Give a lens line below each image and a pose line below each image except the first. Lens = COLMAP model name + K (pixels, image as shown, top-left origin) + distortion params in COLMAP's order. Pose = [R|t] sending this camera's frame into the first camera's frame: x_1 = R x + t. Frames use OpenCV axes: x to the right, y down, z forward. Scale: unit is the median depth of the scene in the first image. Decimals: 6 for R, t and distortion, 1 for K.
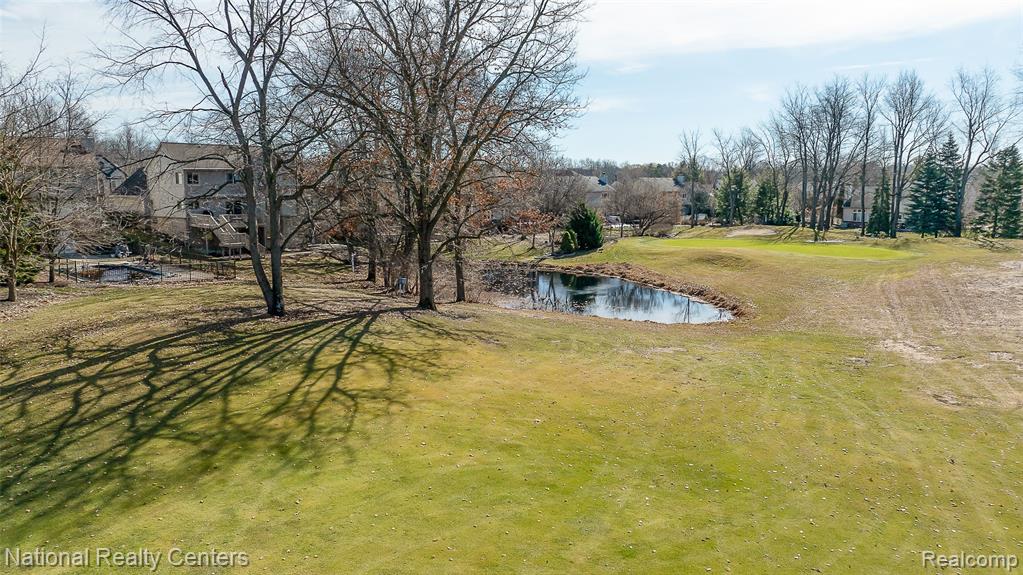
lens RADIAL K [[763.1, 0, 513.4], [0, 763.1, 288.0], [0, 0, 1]] dist [-0.006365, -0.000536]
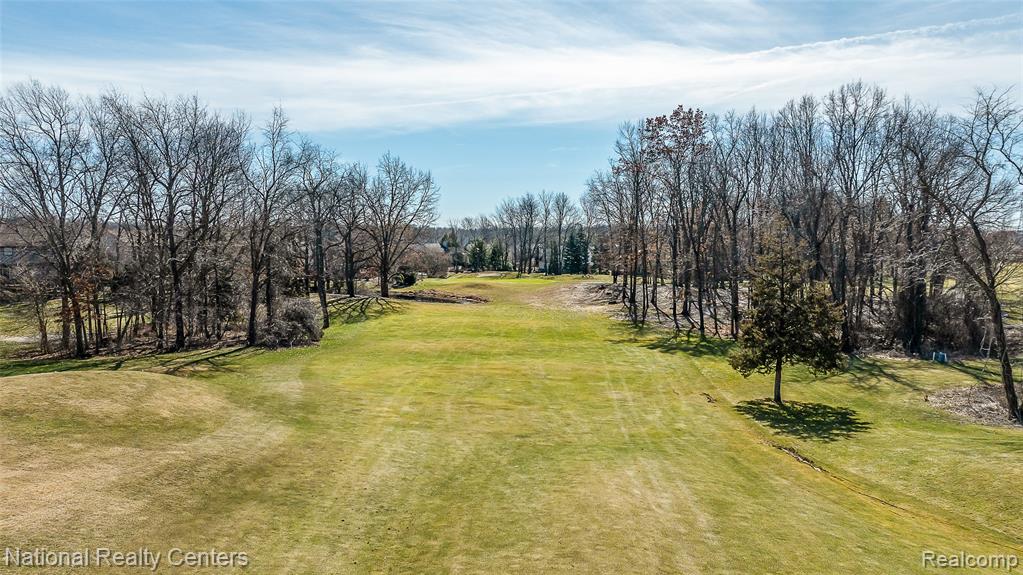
lens RADIAL K [[763.1, 0, 511.5], [0, 763.1, 287.3], [0, 0, 1]] dist [-0.006365, -0.000536]
pose [[0.944464, -0.021901, 0.327884, -0.213457], [0.045288, 0.996931, -0.063862, 0.067753], [-0.325479, 0.075164, 0.942557, -0.664224]]
